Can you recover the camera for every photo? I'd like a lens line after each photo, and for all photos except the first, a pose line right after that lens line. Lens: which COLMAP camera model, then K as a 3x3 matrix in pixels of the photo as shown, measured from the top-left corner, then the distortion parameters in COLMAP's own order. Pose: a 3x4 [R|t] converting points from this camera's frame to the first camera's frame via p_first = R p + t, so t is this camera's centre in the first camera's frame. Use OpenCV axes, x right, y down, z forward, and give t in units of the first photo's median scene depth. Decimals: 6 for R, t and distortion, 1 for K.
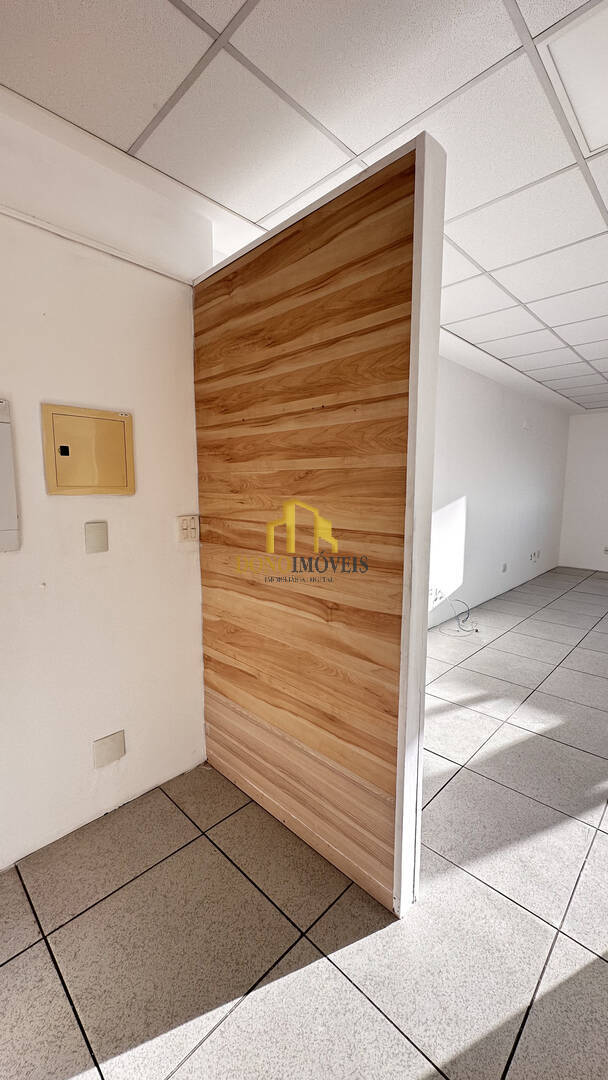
lens RADIAL K [[431.5, 0, 304.9], [0, 431.5, 539.7], [0, 0, 1]] dist [-0.003092, 0.000165]
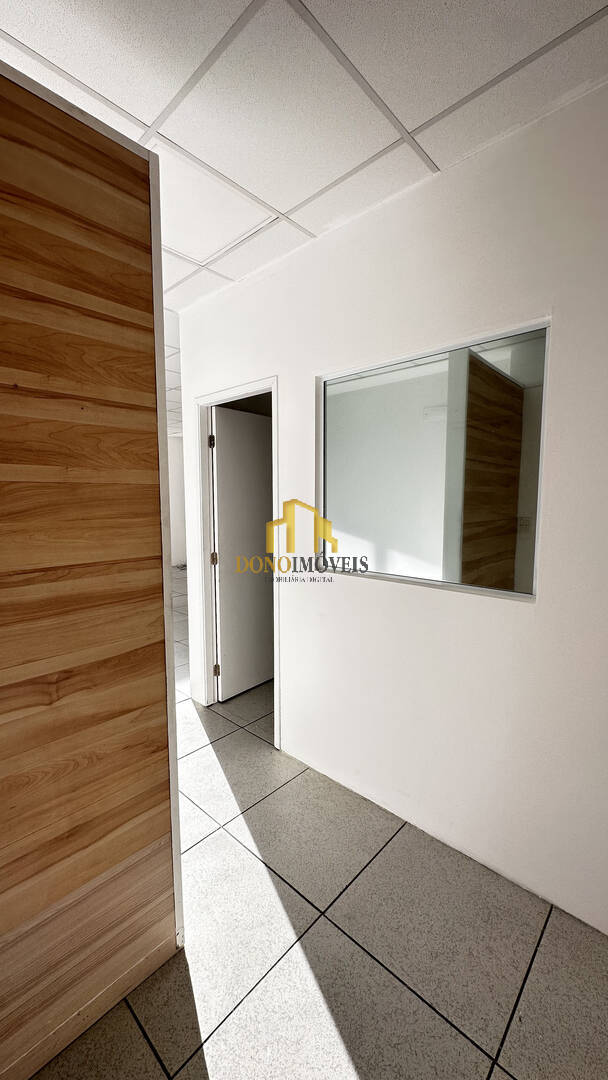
lens RADIAL K [[431.5, 0, 304.9], [0, 431.5, 539.7], [0, 0, 1]] dist [-0.003092, 0.000165]
pose [[-0.026645, -0.104011, 0.994219, -0.685936], [0.124725, 0.986455, 0.106542, -0.101329], [-0.991834, 0.126842, -0.013311, 0.649266]]
